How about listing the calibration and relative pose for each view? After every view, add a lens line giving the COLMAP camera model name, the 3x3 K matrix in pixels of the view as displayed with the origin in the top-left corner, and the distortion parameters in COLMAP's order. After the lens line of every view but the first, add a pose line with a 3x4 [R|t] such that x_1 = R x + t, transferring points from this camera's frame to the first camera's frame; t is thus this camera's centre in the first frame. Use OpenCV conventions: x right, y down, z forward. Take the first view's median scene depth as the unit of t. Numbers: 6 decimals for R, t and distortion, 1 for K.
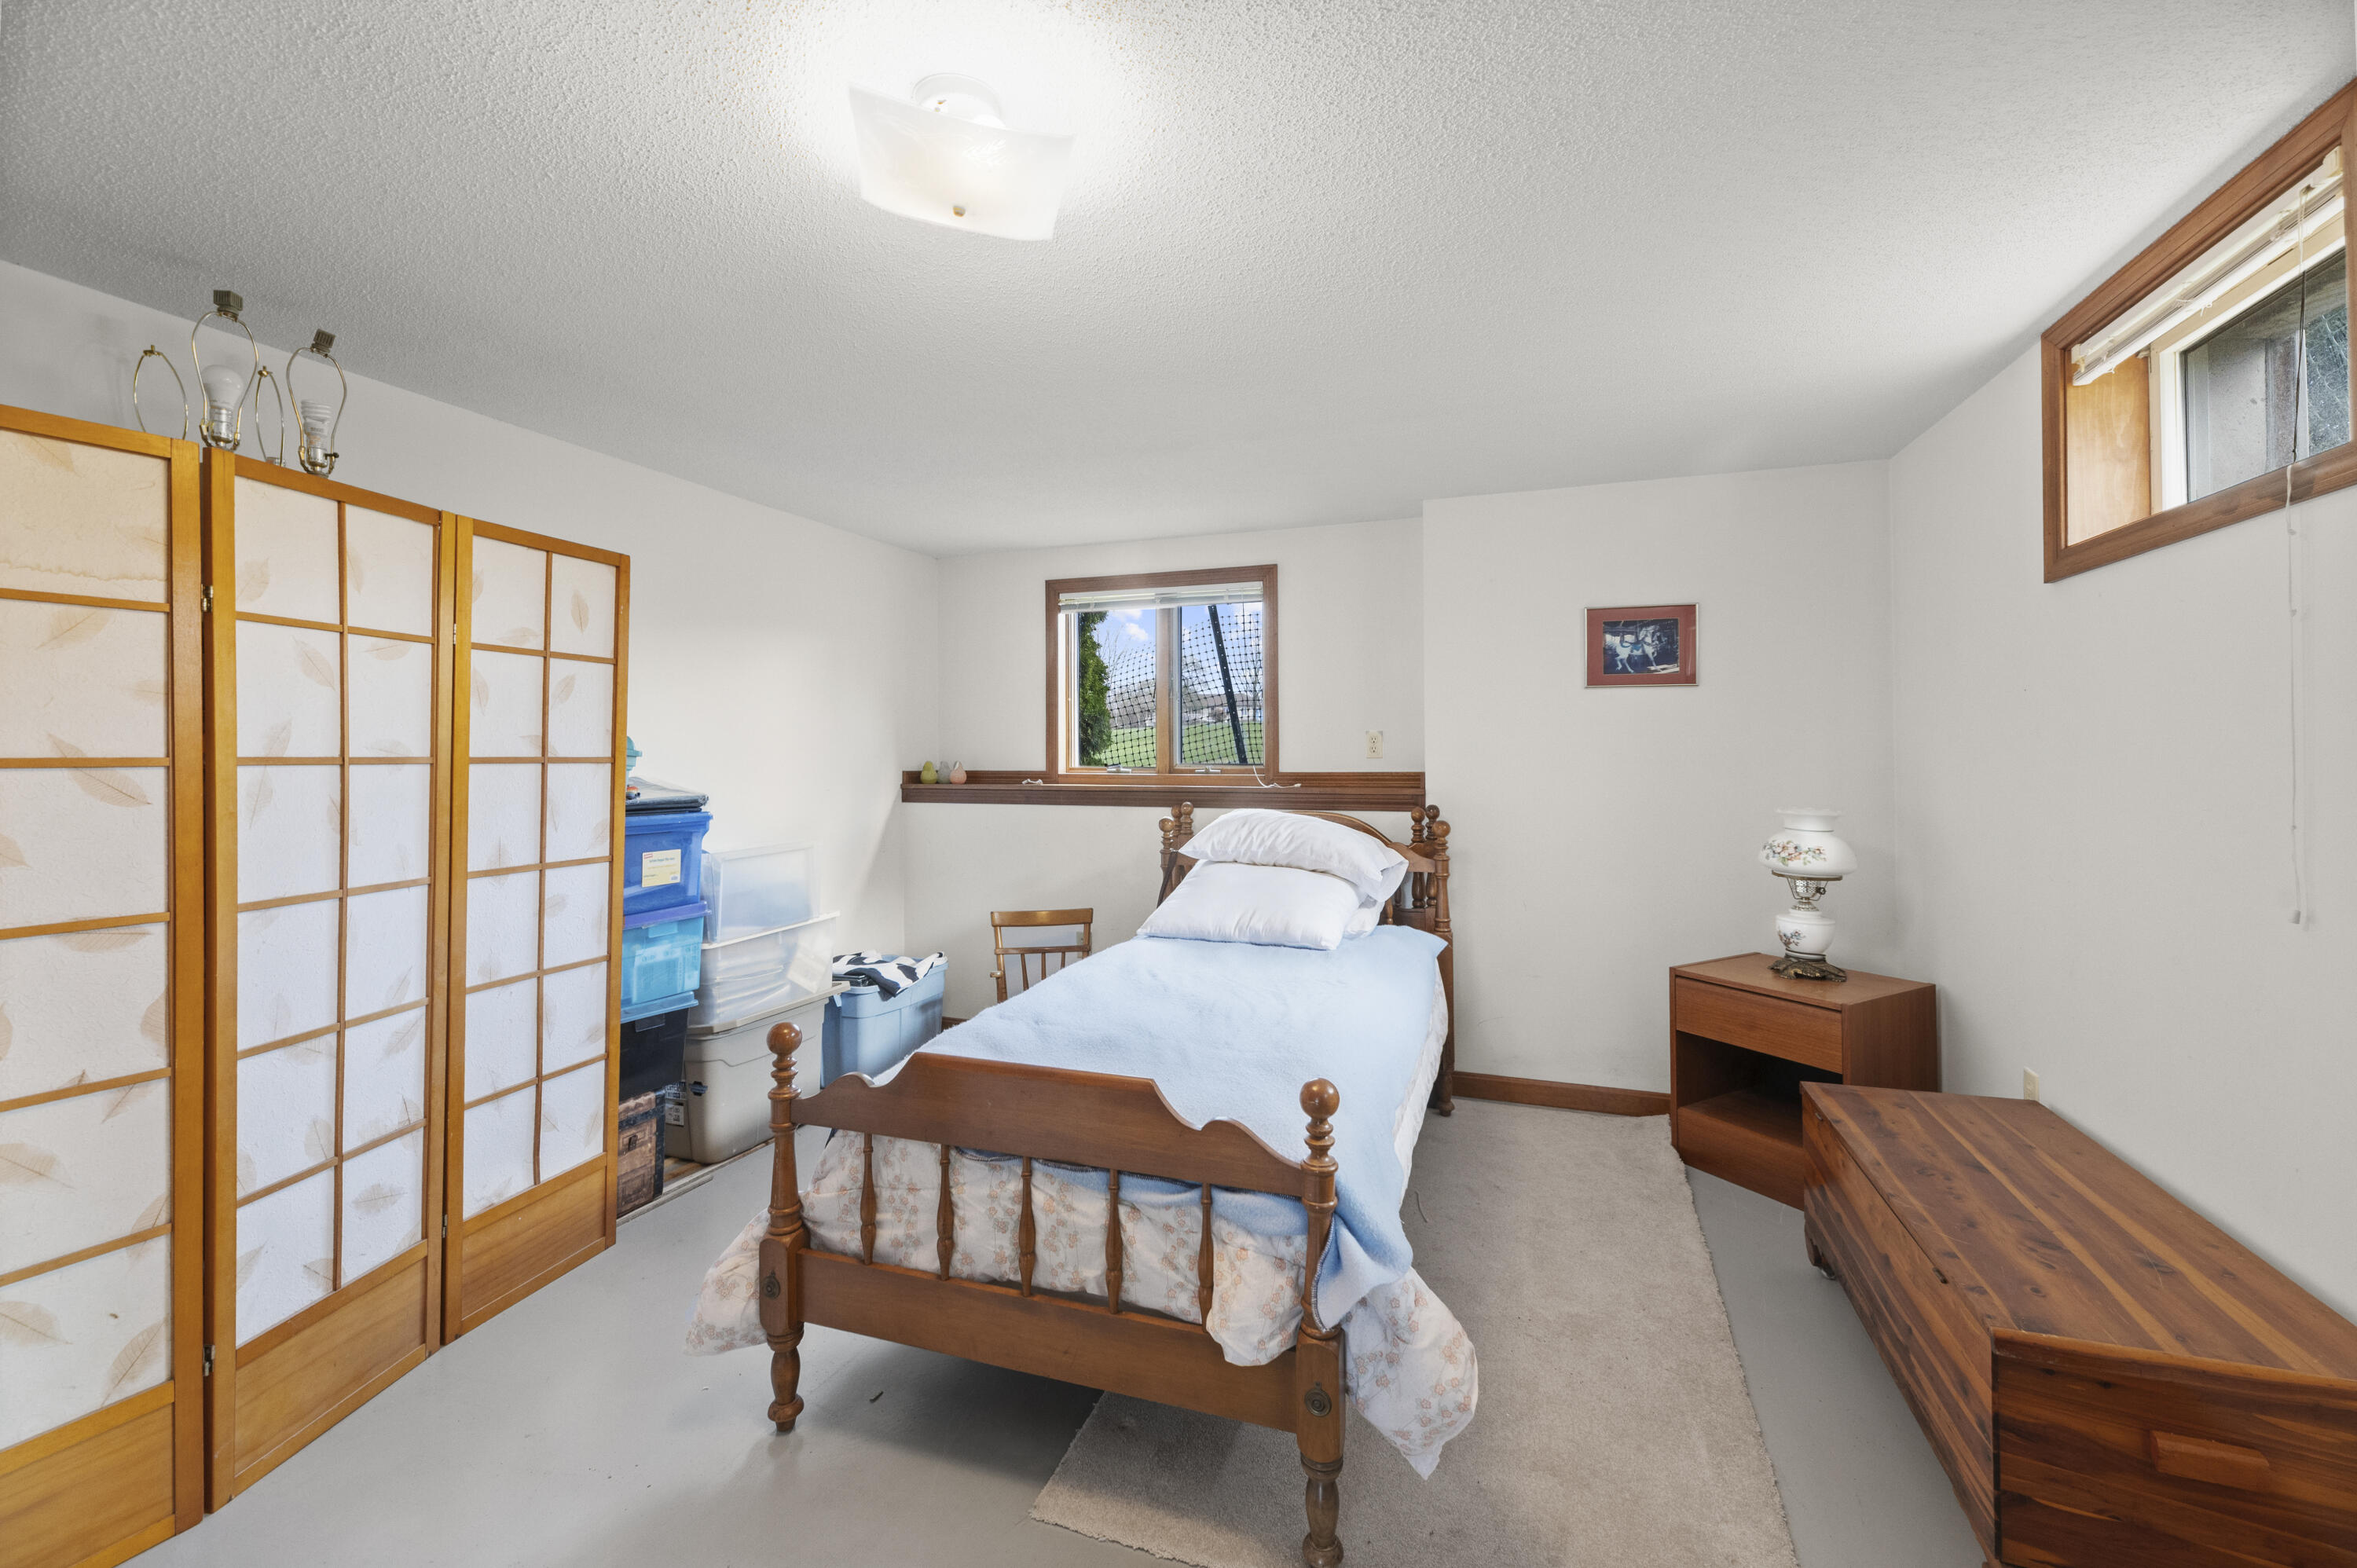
lens RADIAL K [[949.8, 0, 1207.4], [0, 949.8, 744.9], [0, 0, 1]] dist [0.001898, -0.000920]
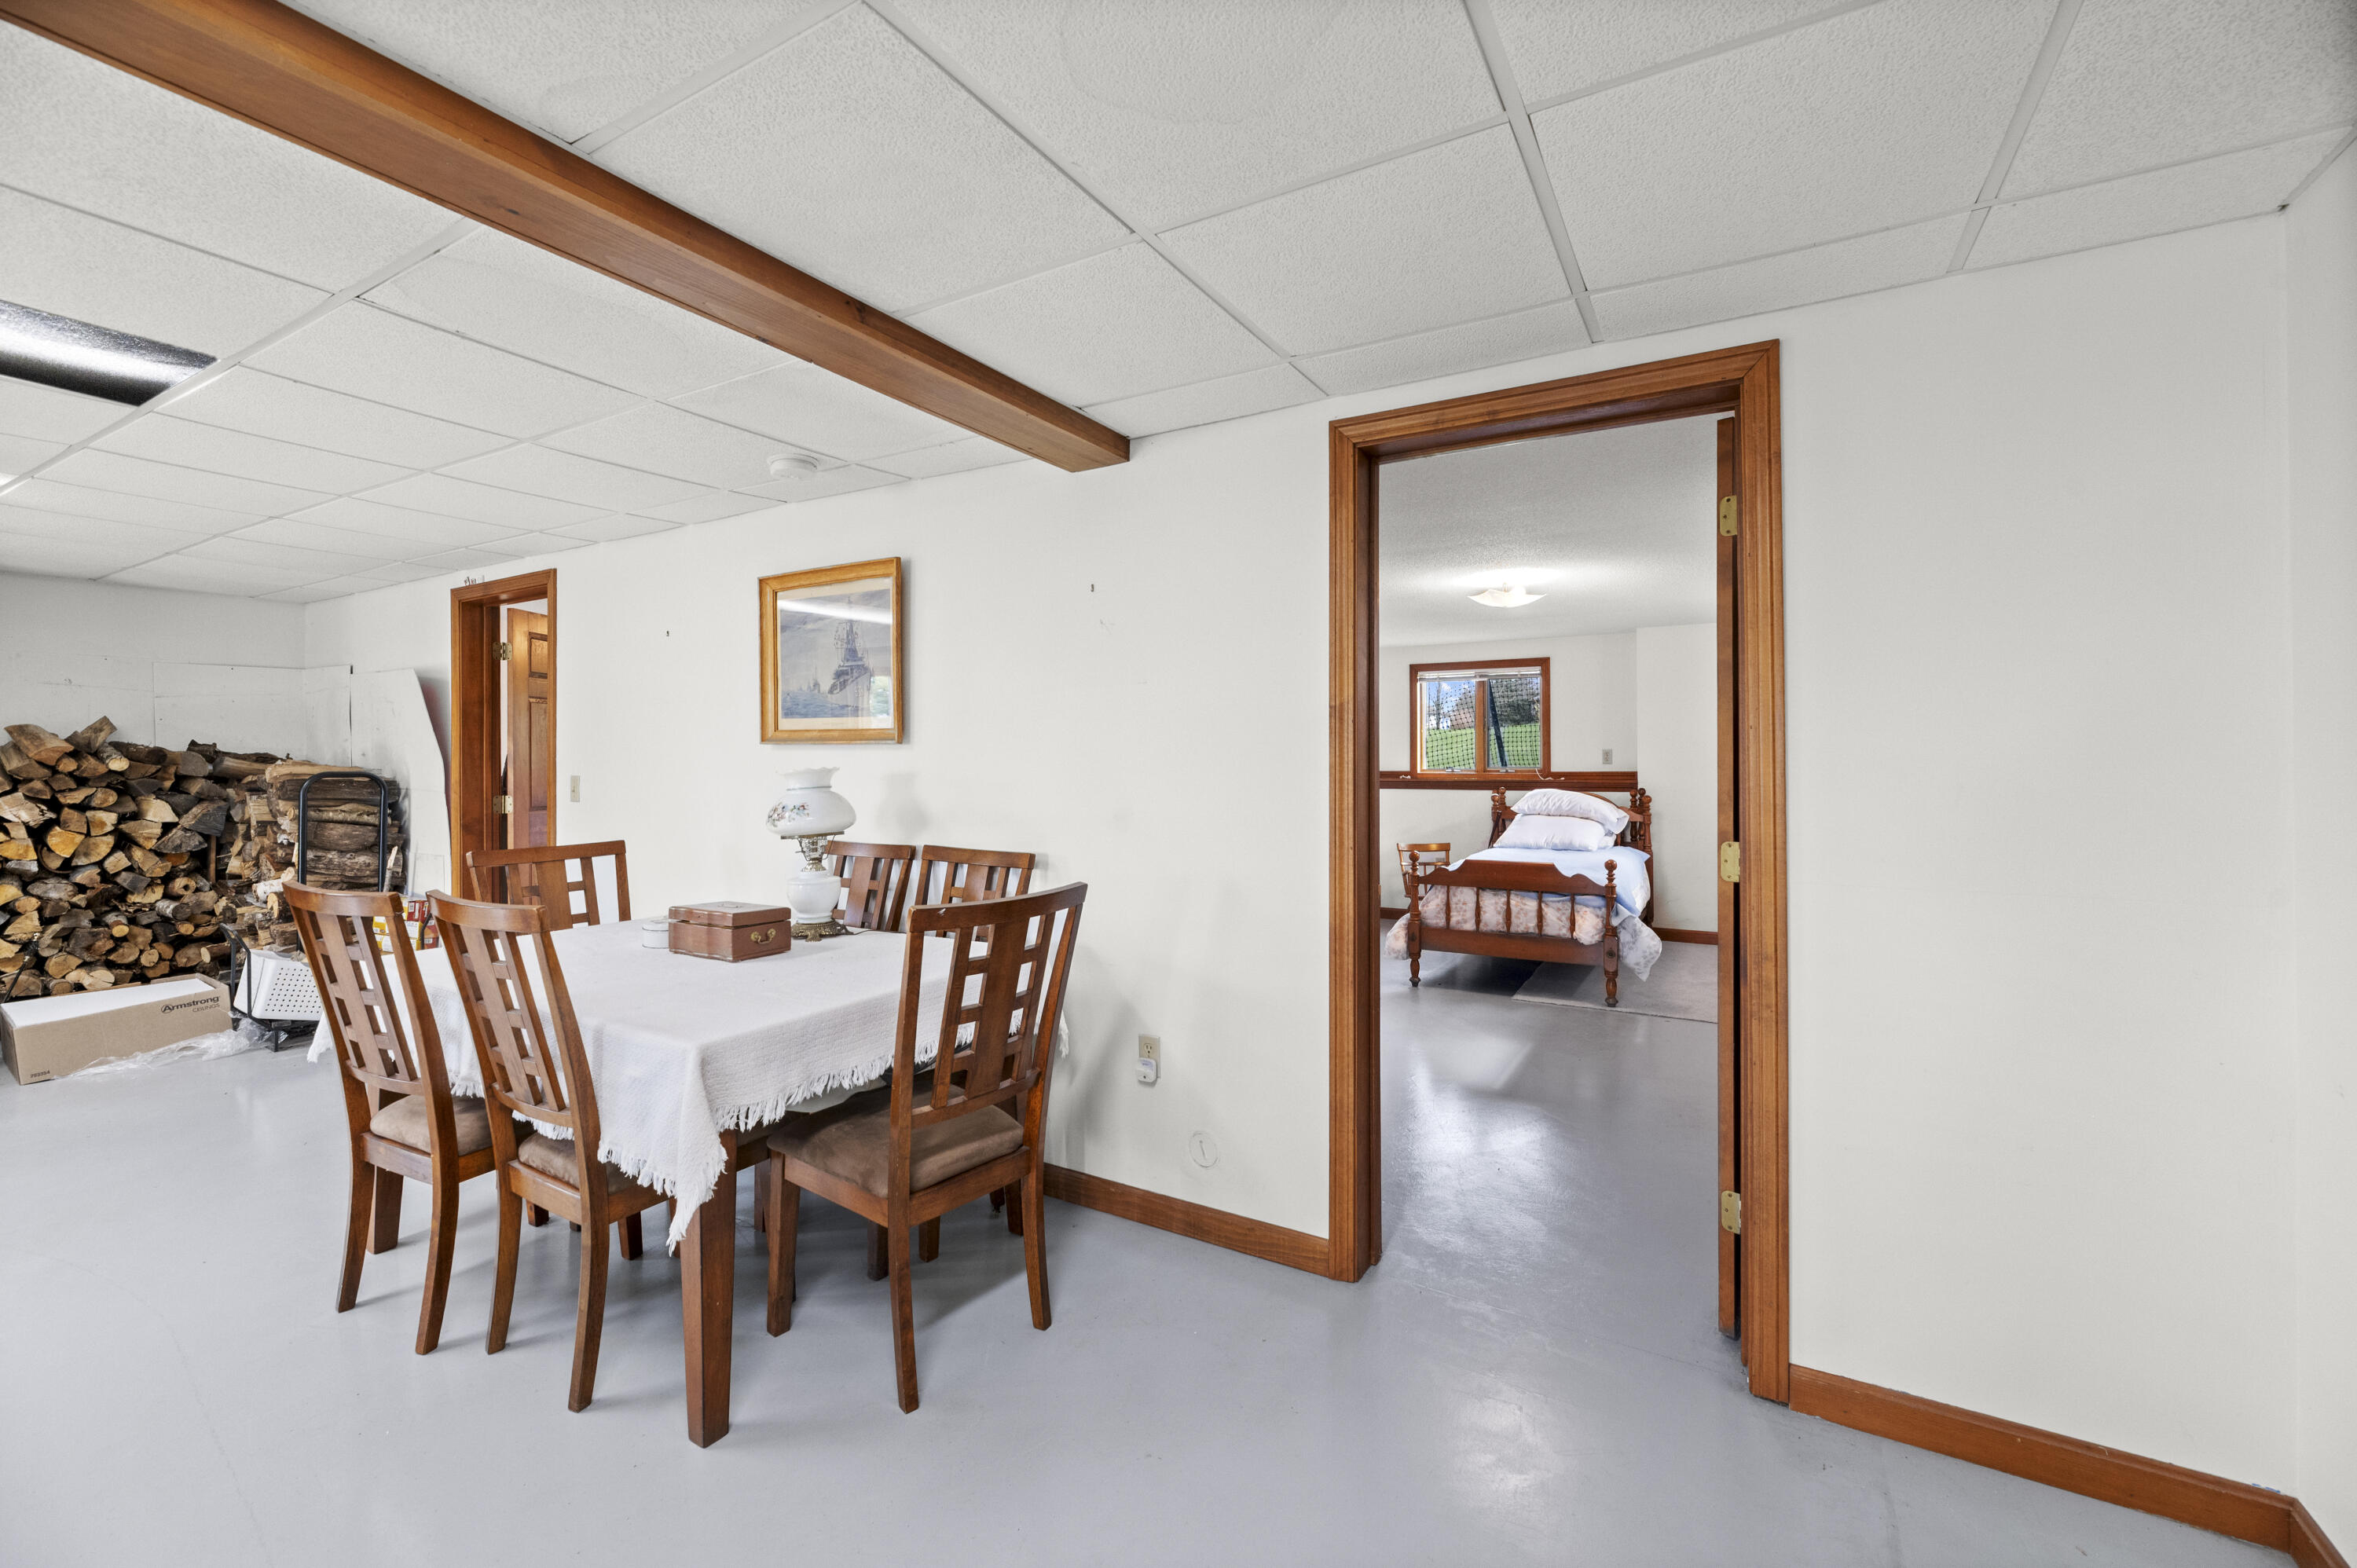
lens RADIAL K [[949.8, 0, 1203.8], [0, 949.8, 763.6], [0, 0, 1]] dist [0.001898, -0.000920]
pose [[0.982499, -0.001602, -0.186263, -0.342957], [0.003761, 0.999930, 0.011239, -0.013784], [0.186232, -0.011743, 0.982436, -1.310628]]
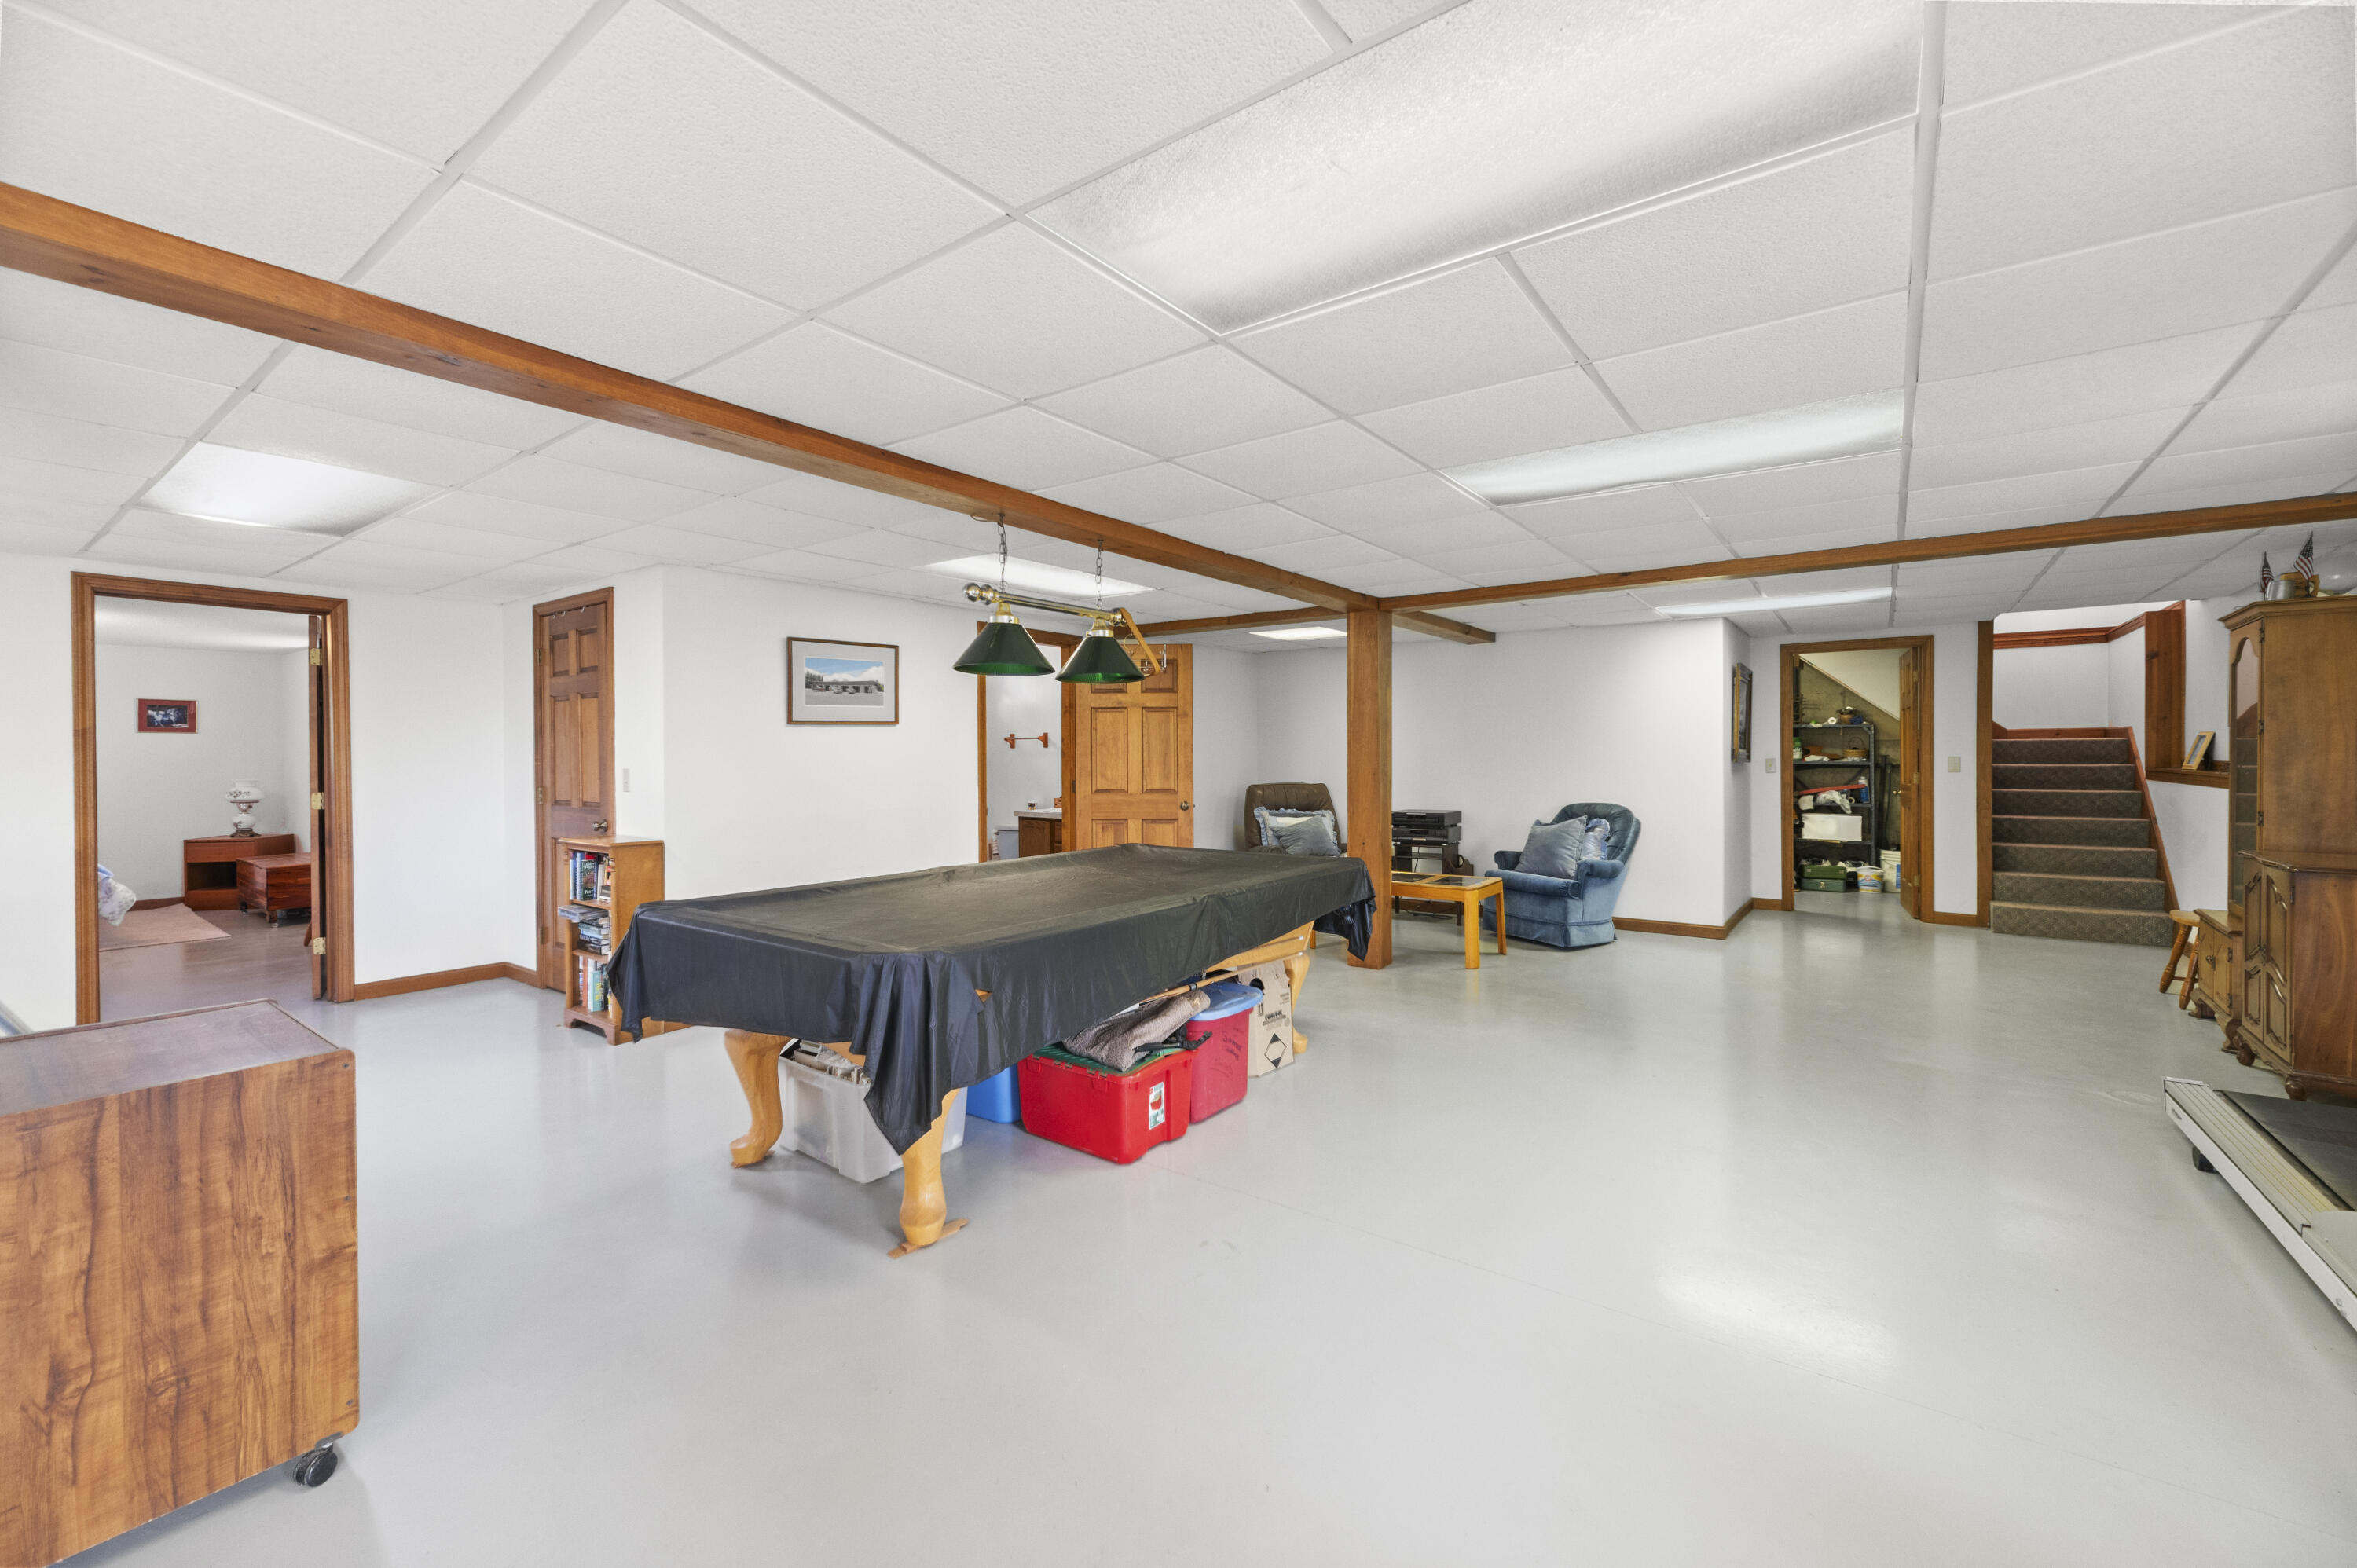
lens RADIAL K [[949.8, 0, 1154.5], [0, 949.8, 750.7], [0, 0, 1]] dist [0.001898, -0.000920]
pose [[0.308795, -0.007939, 0.951095, -1.292143], [-0.004494, 0.999942, 0.009806, -0.058781], [-0.951118, -0.007303, 0.308742, -2.579308]]
